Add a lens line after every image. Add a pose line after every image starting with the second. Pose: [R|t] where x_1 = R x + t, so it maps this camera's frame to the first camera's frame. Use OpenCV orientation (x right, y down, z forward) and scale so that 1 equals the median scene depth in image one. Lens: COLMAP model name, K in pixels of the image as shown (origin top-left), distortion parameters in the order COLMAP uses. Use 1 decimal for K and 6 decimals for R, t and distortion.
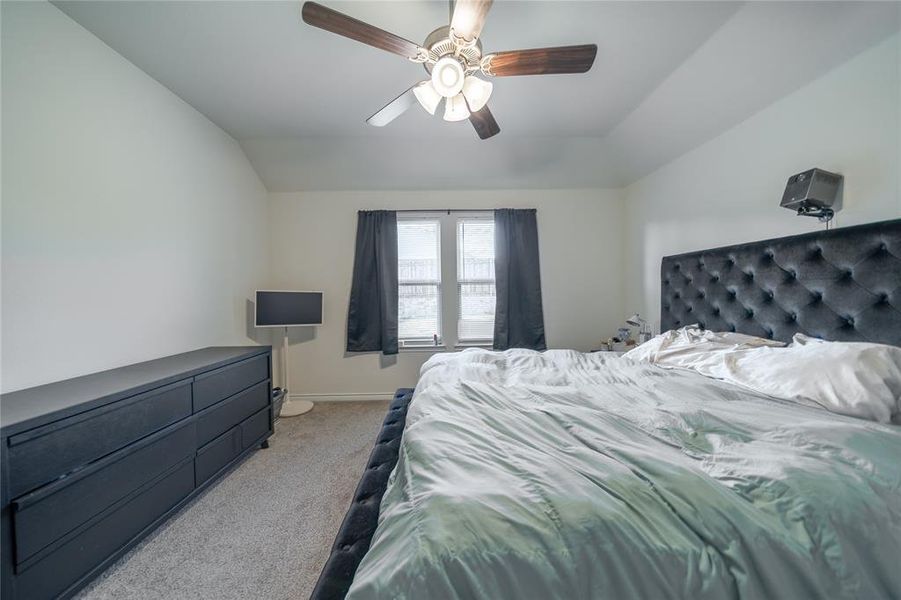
lens RADIAL K [[319.2, 0, 442.6], [0, 319.2, 298.8], [0, 0, 1]] dist [-0.000364, -0.000081]
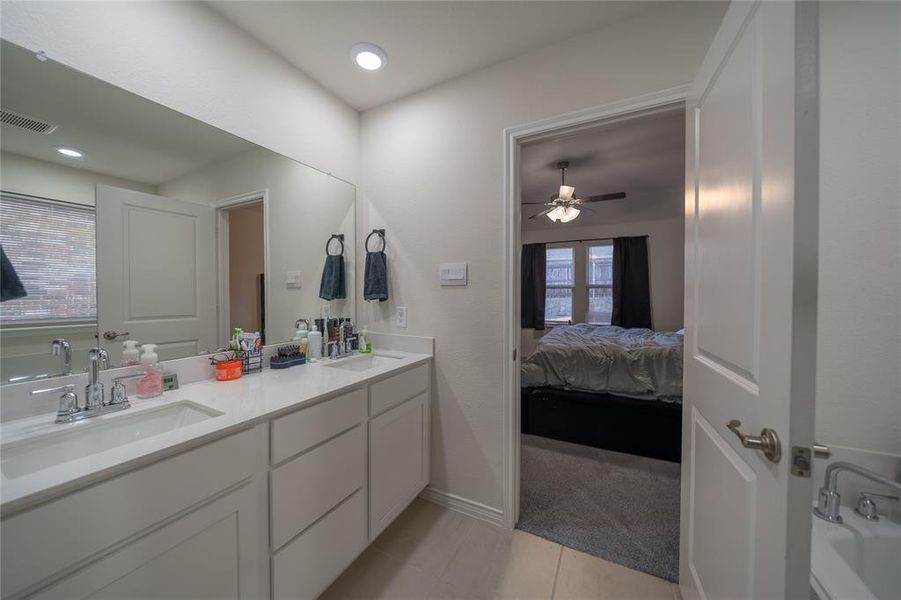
lens RADIAL K [[319.2, 0, 442.6], [0, 319.2, 298.8], [0, 0, 1]] dist [-0.000364, -0.000081]
pose [[0.883188, 0.023308, -0.468440, 0.161038], [-0.019708, 0.999727, 0.012586, 0.000704], [0.468605, -0.001883, 0.883406, -0.687797]]
